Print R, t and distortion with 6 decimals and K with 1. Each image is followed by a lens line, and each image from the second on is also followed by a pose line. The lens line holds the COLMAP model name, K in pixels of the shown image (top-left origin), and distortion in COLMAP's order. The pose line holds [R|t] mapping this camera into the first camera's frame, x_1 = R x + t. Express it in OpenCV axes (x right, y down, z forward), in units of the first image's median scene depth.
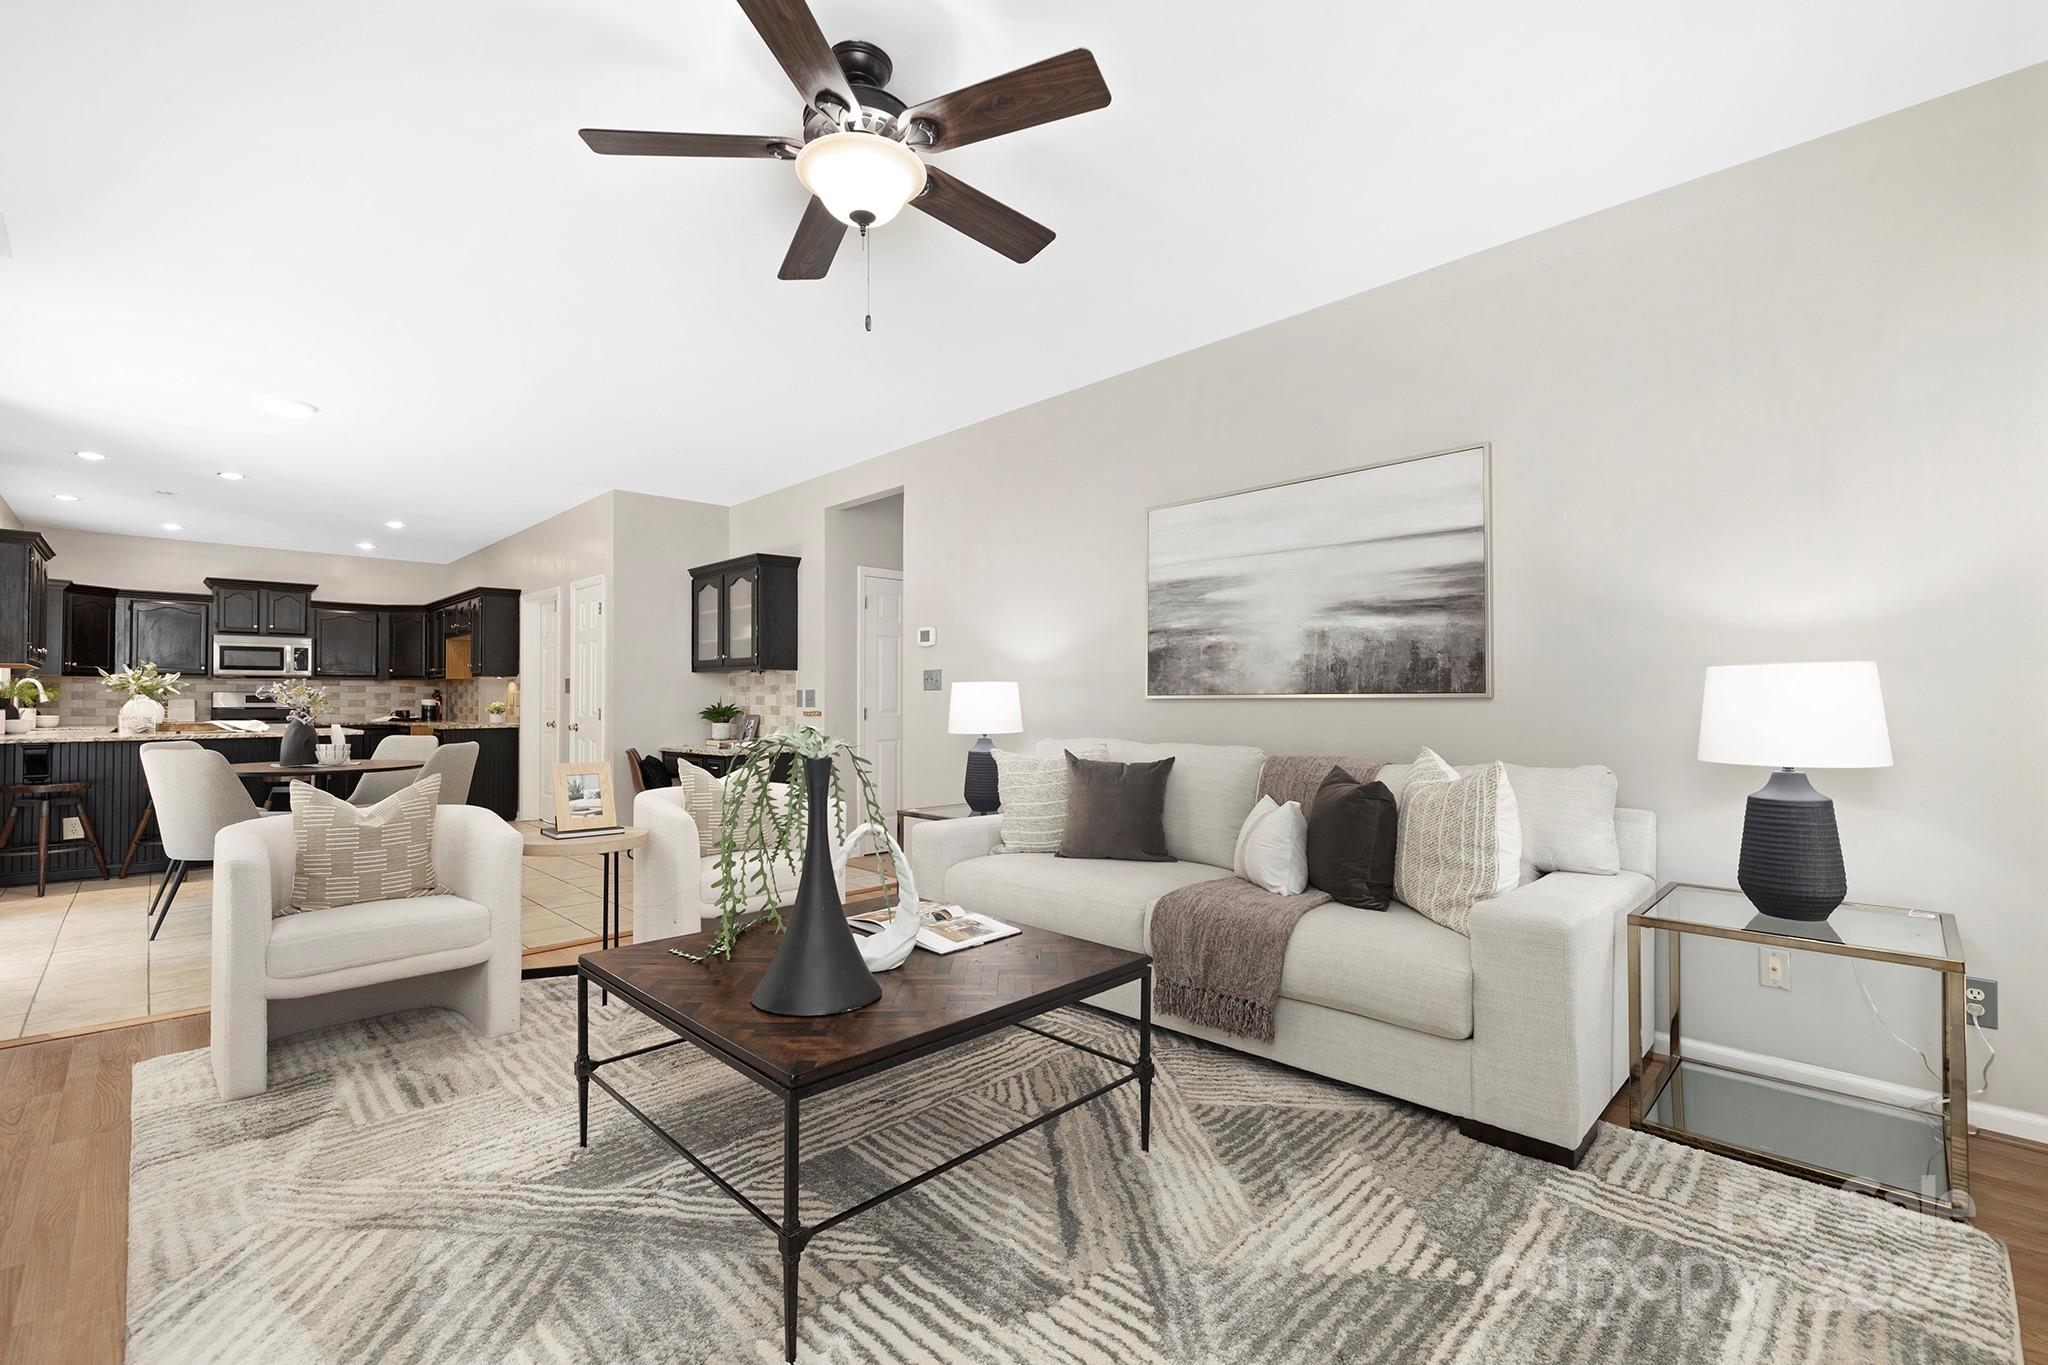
lens RADIAL K [[873.3, 0, 992.5], [0, 873.3, 693.4], [0, 0, 1]] dist [-0.000422, 0.000089]
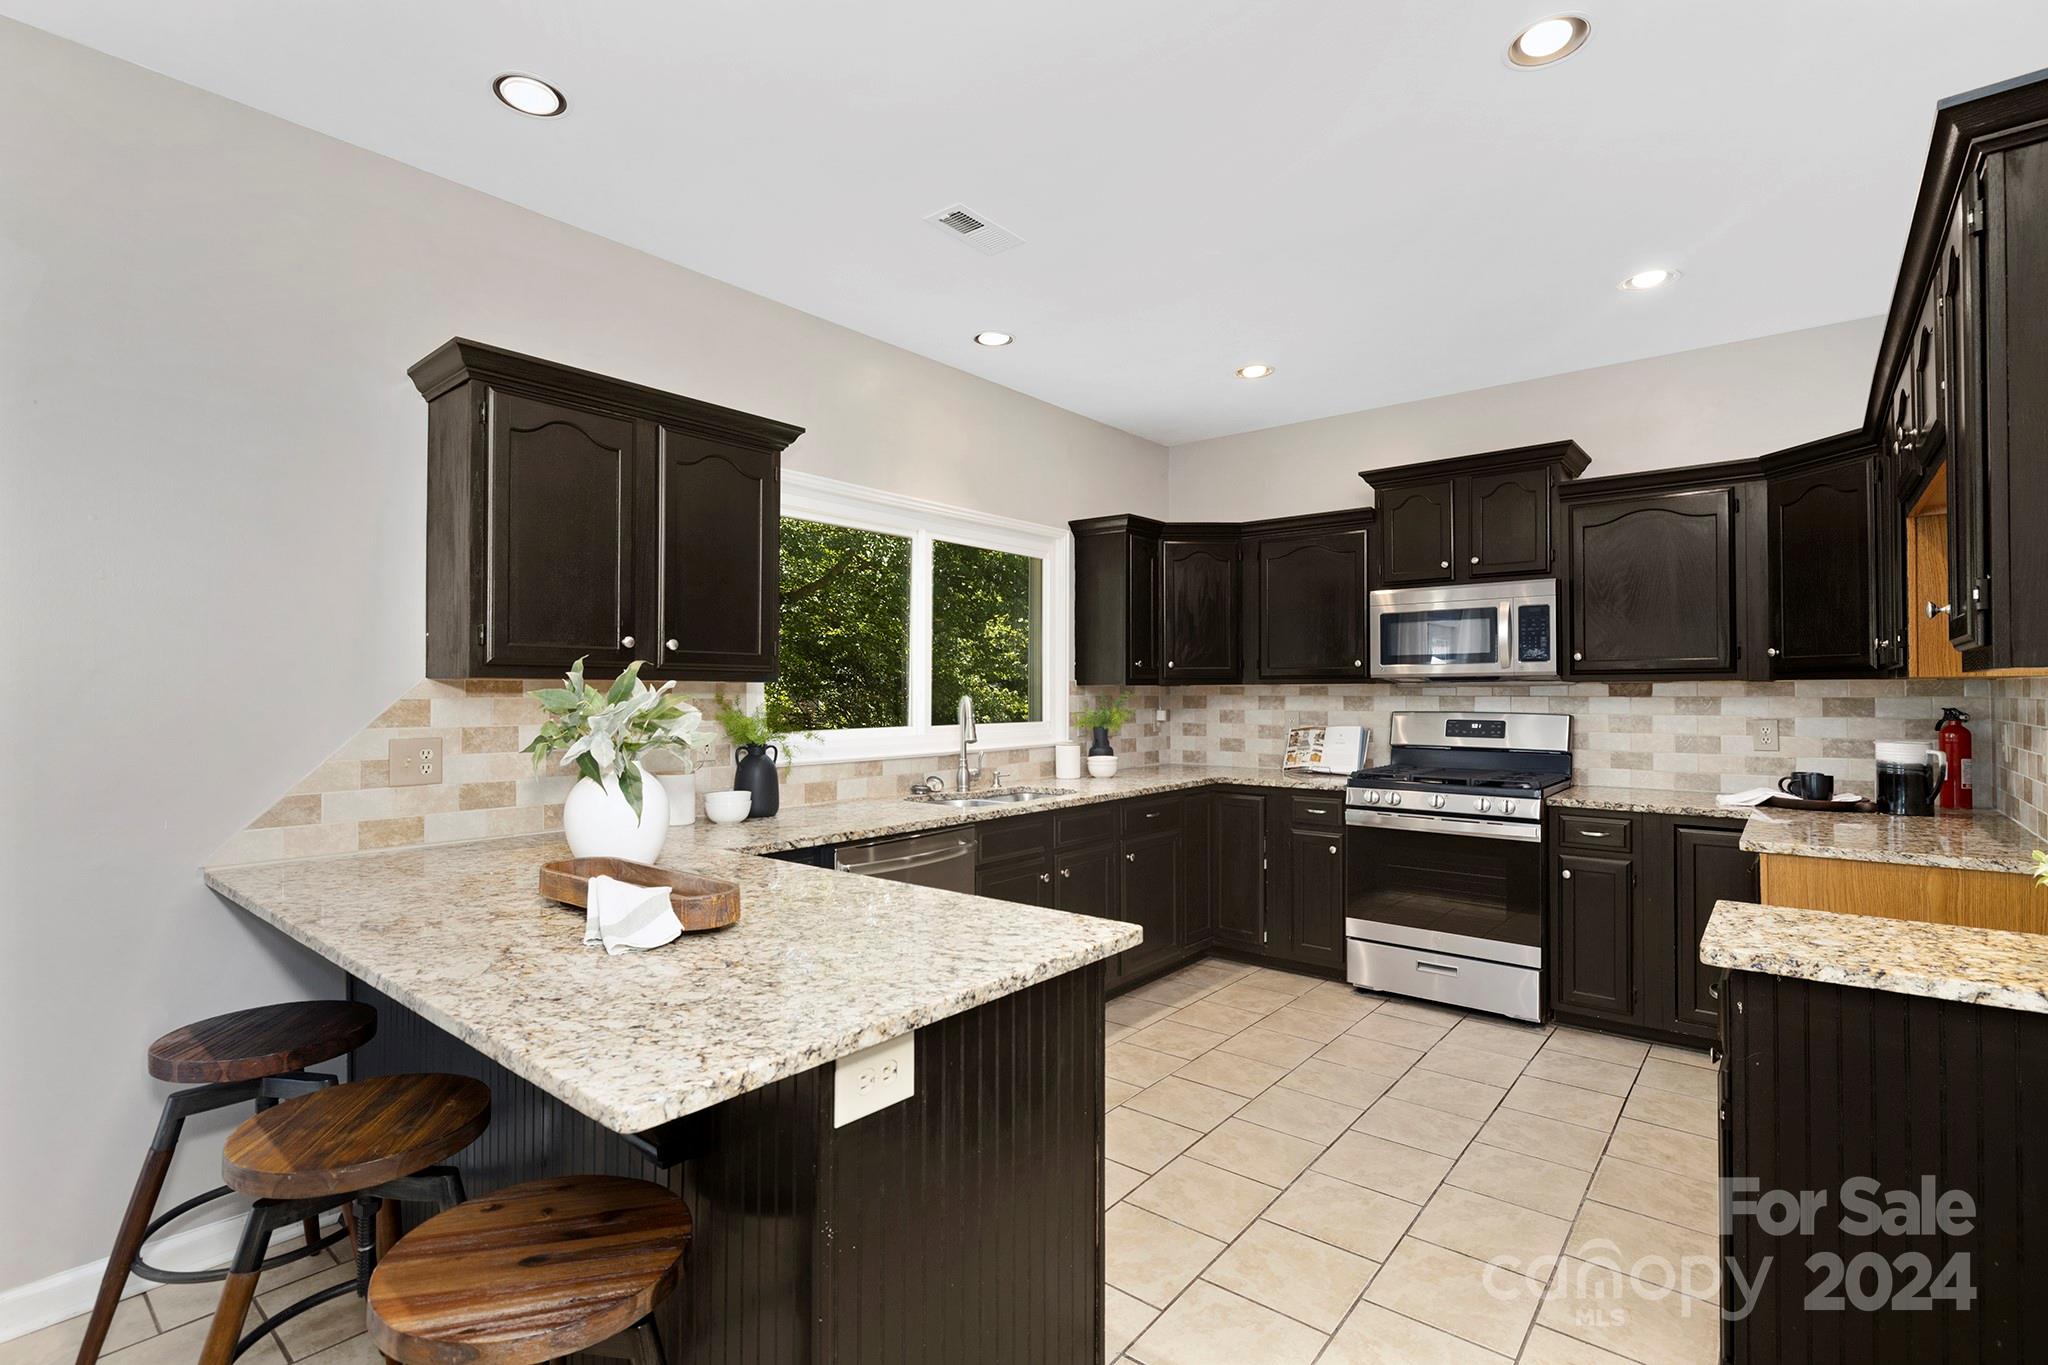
lens RADIAL K [[957.9, 0, 1024.0], [0, 957.9, 682.5], [0, 0, 1]] dist [-0.000373, 0.000248]
pose [[0.119304, -0.006653, -0.992835, -0.386971], [0.009443, 0.999940, -0.005566, -0.016418], [0.992813, -0.008712, 0.119360, 0.721884]]
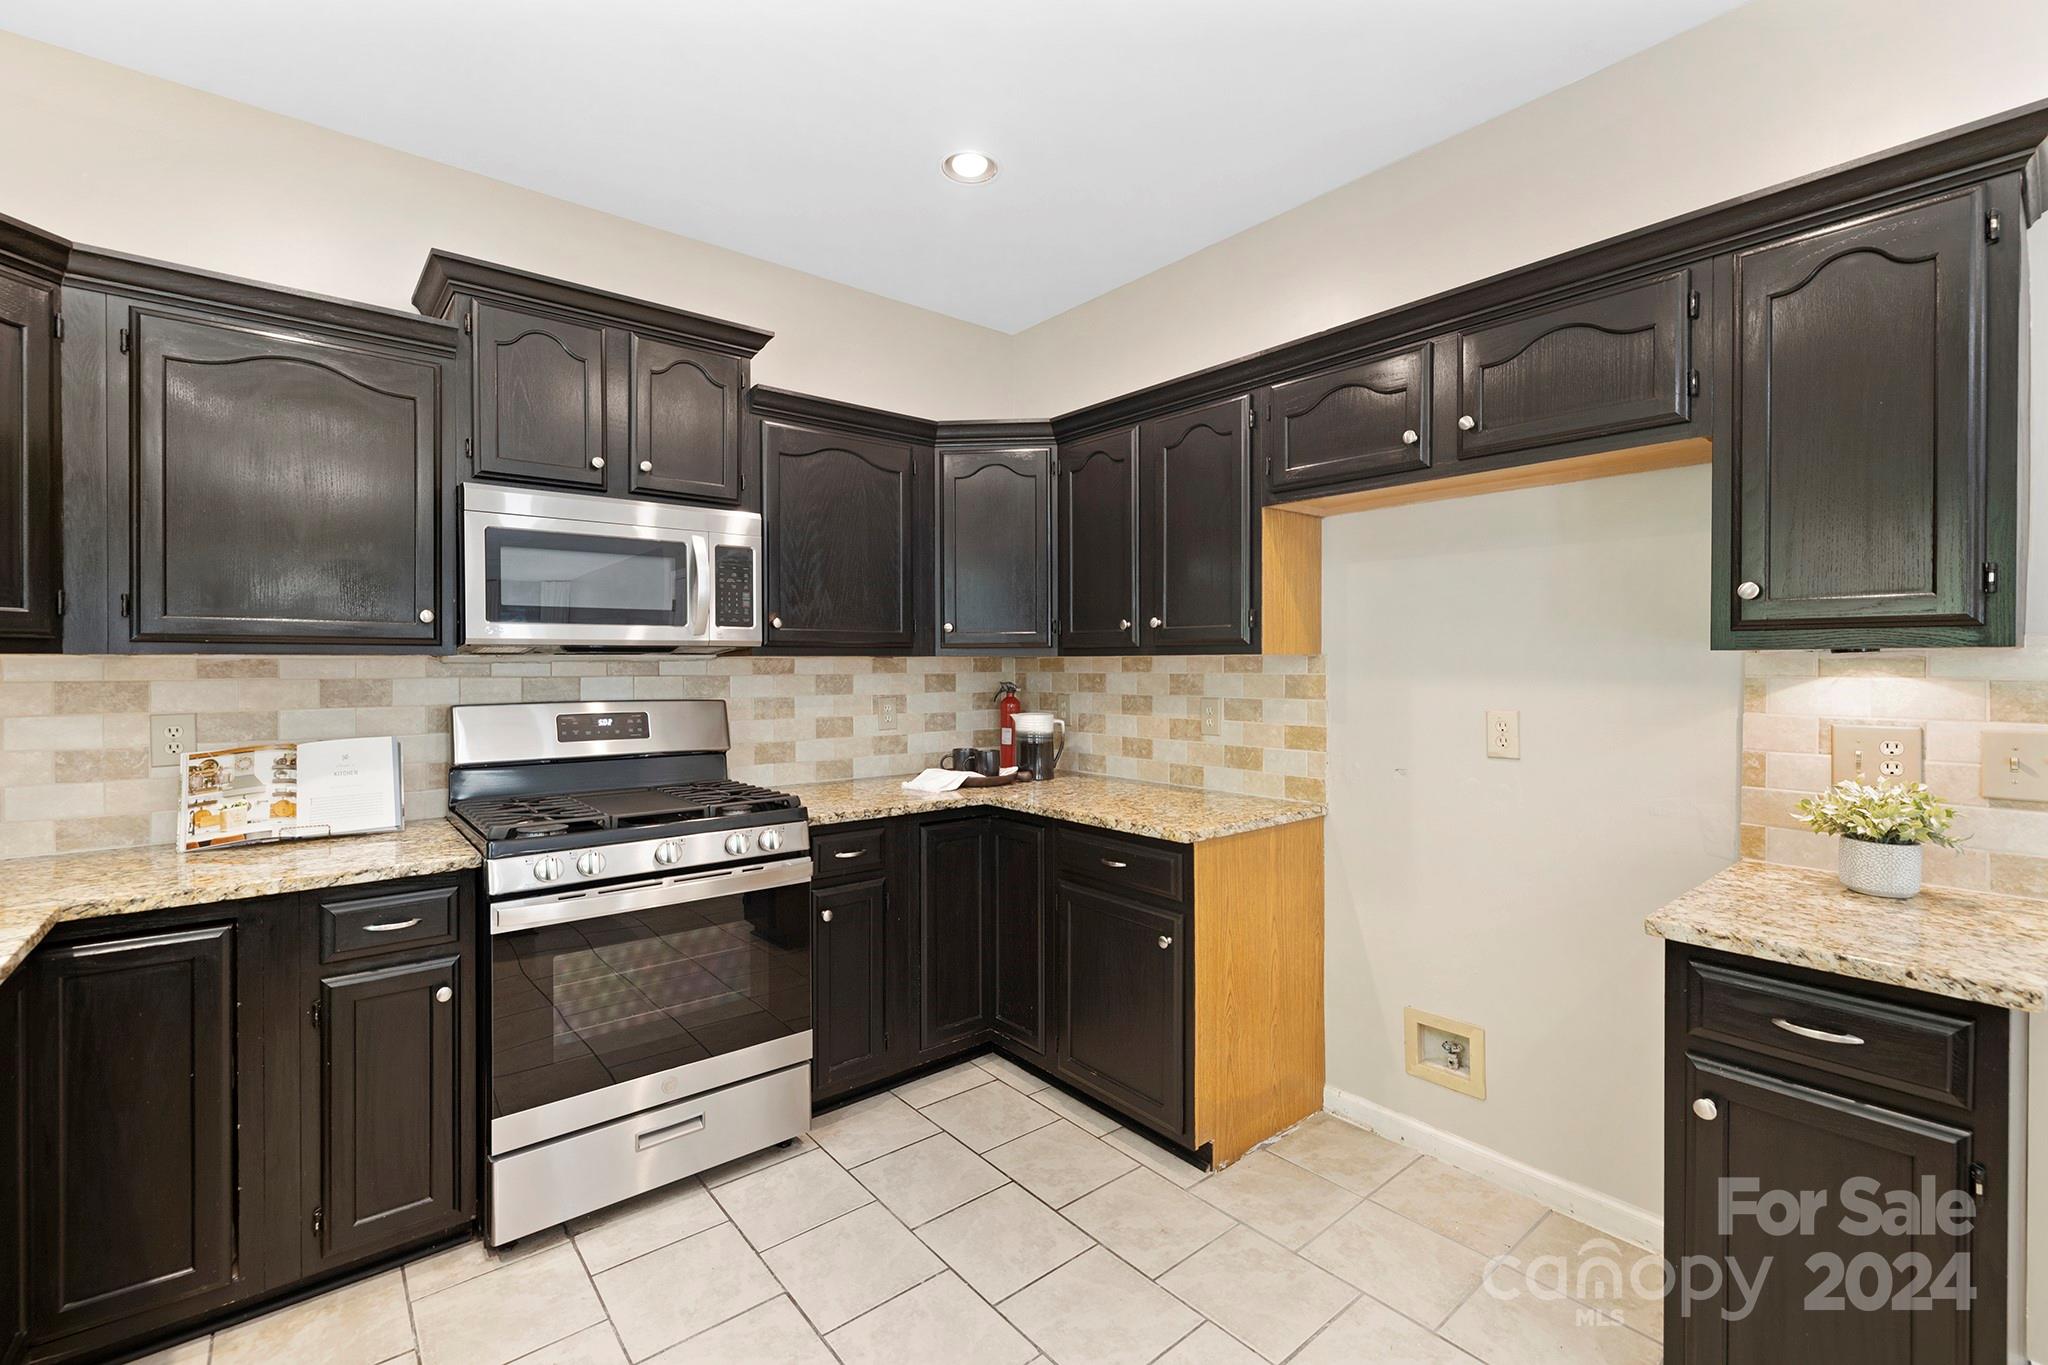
lens RADIAL K [[875.3, 0, 1009.7], [0, 875.3, 671.5], [0, 0, 1]] dist [-0.001182, -0.000154]
pose [[0.996154, -0.000578, -0.087618, -0.684246], [0.001998, 0.999868, 0.016116, -0.016107], [0.087597, -0.016229, 0.996024, 0.731658]]
